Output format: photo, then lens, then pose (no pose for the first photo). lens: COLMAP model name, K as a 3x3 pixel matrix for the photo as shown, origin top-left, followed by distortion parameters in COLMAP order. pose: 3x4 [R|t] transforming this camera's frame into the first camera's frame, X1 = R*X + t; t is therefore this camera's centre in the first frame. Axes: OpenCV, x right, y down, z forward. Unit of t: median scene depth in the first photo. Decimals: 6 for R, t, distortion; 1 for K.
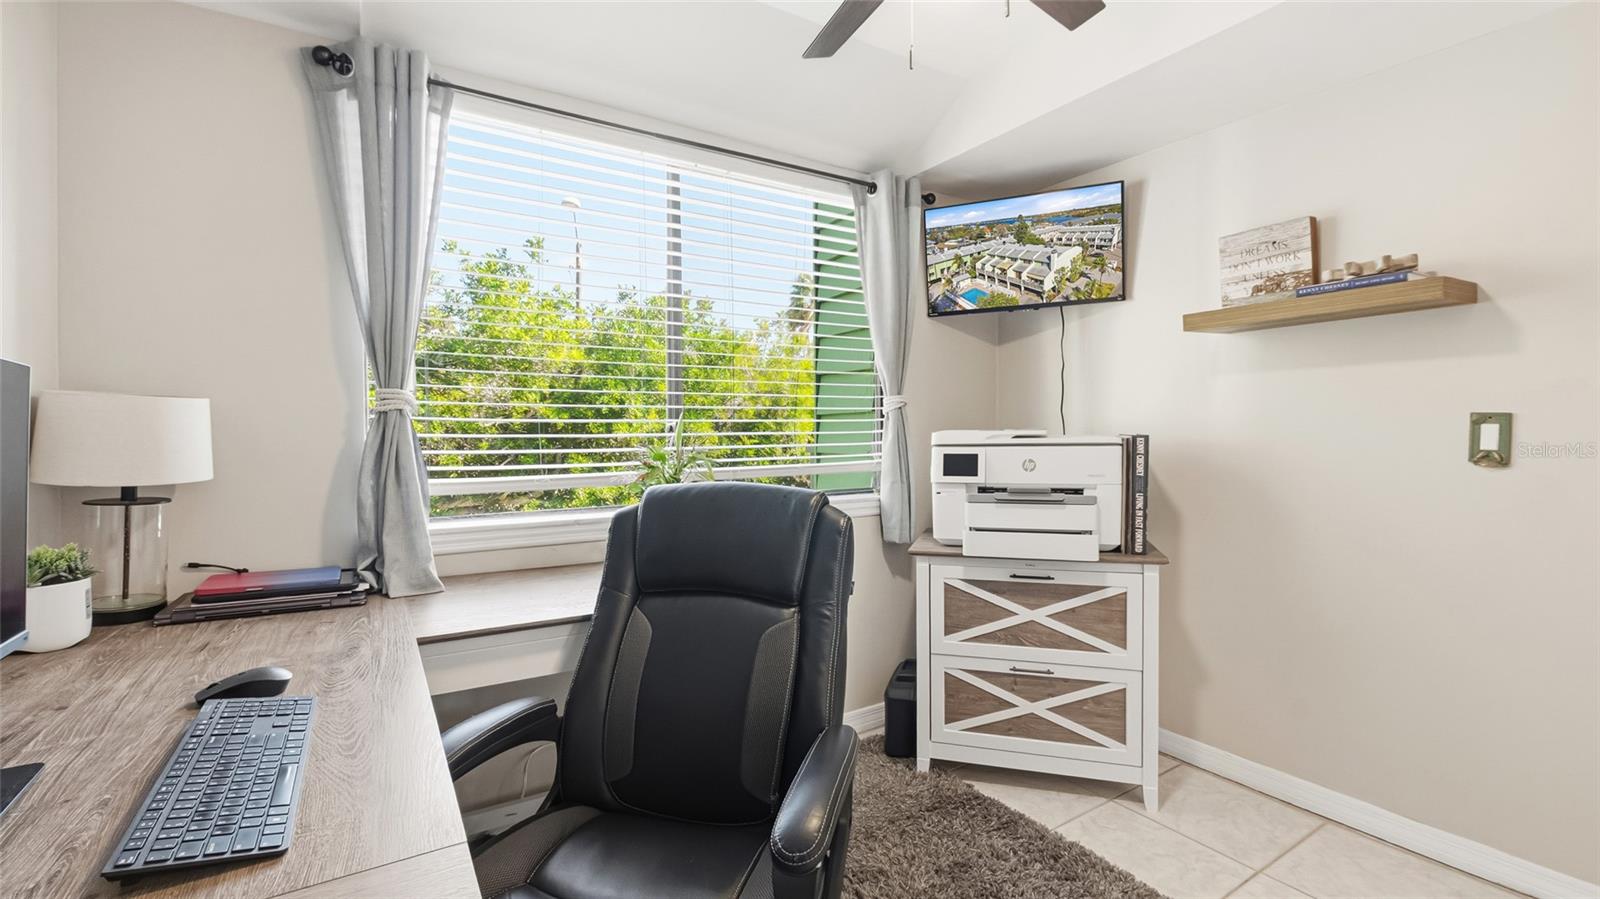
lens RADIAL K [[676.0, 0, 805.4], [0, 676.0, 410.2], [0, 0, 1]] dist [-0.035707, 0.000107]
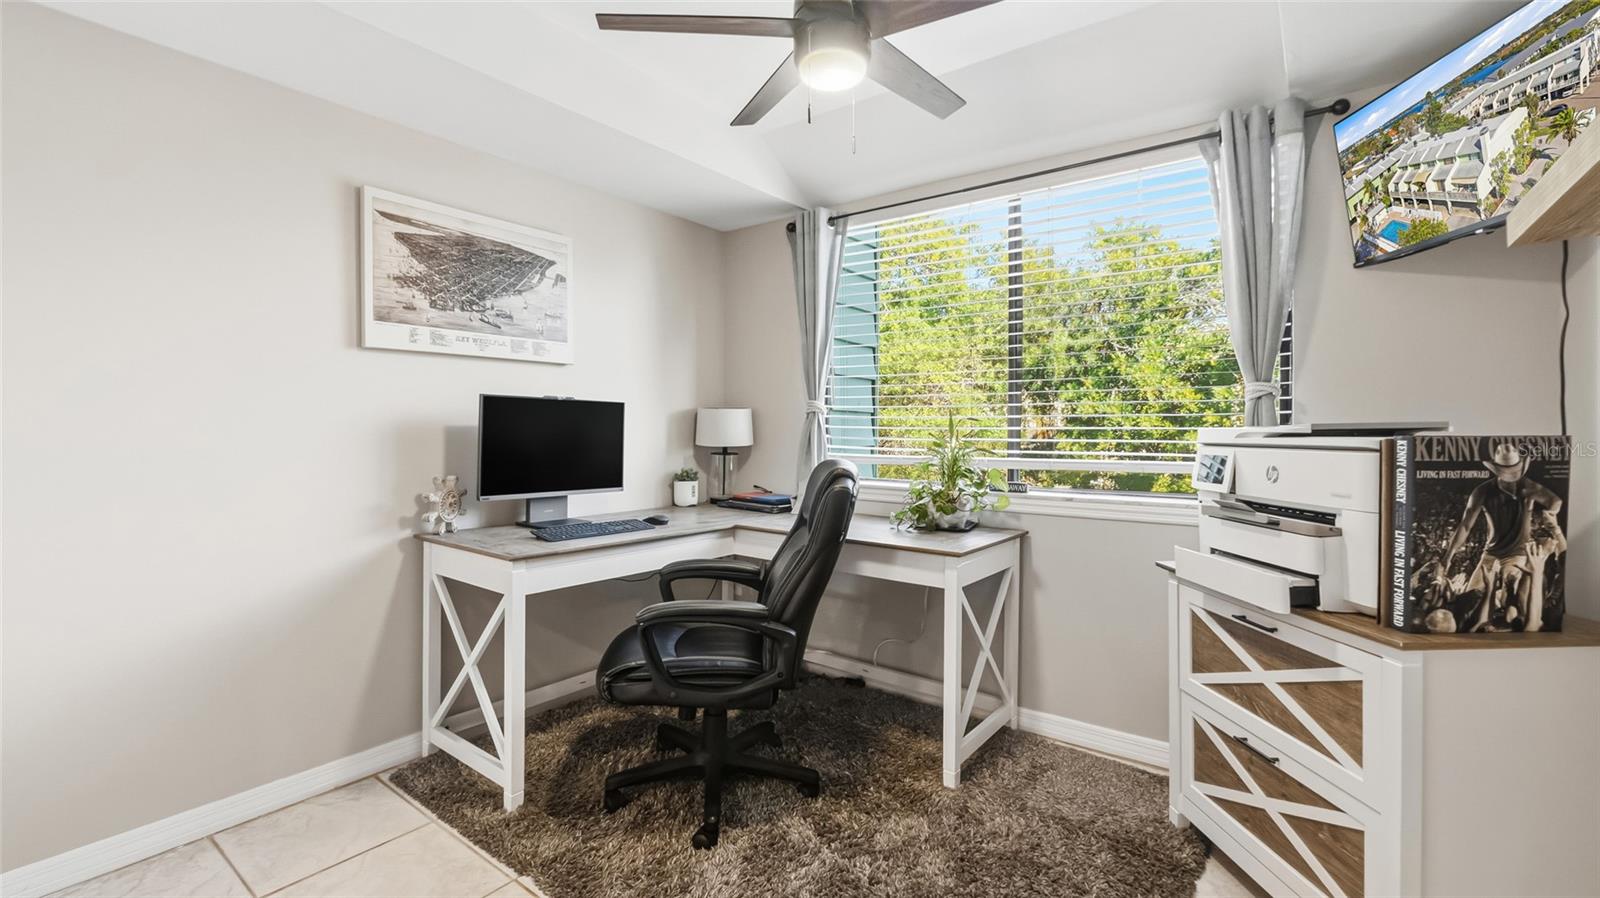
lens RADIAL K [[677.8, 0, 798.2], [0, 677.8, 434.4], [0, 0, 1]] dist [-0.045895, 0.029222]
pose [[0.337577, 0.011665, -0.941226, 0.719536], [0.008176, 0.999849, 0.015324, 0.017894], [0.941263, -0.012869, 0.337430, 0.223961]]
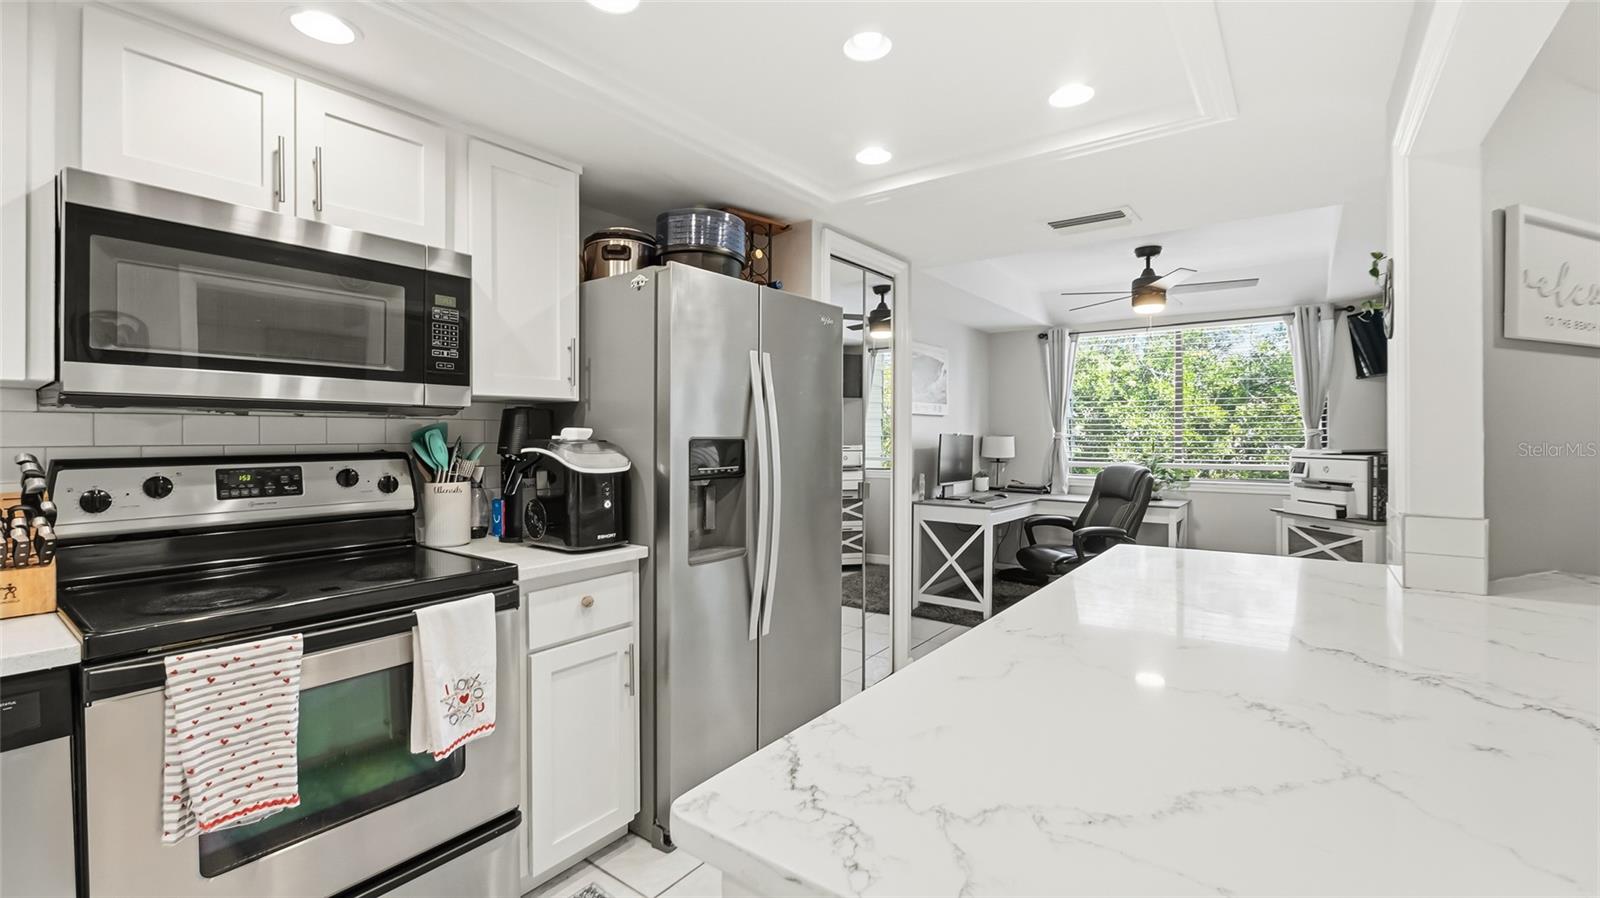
lens RADIAL K [[665.4, 0, 801.2], [0, 665.4, 440.7], [0, 0, 1]] dist [-0.002597, -0.000338]
pose [[0.353089, 0.012716, -0.935503, 1.329503], [0.012832, 0.999748, 0.018432, -0.046162], [0.935502, -0.018513, 0.352836, -0.891437]]
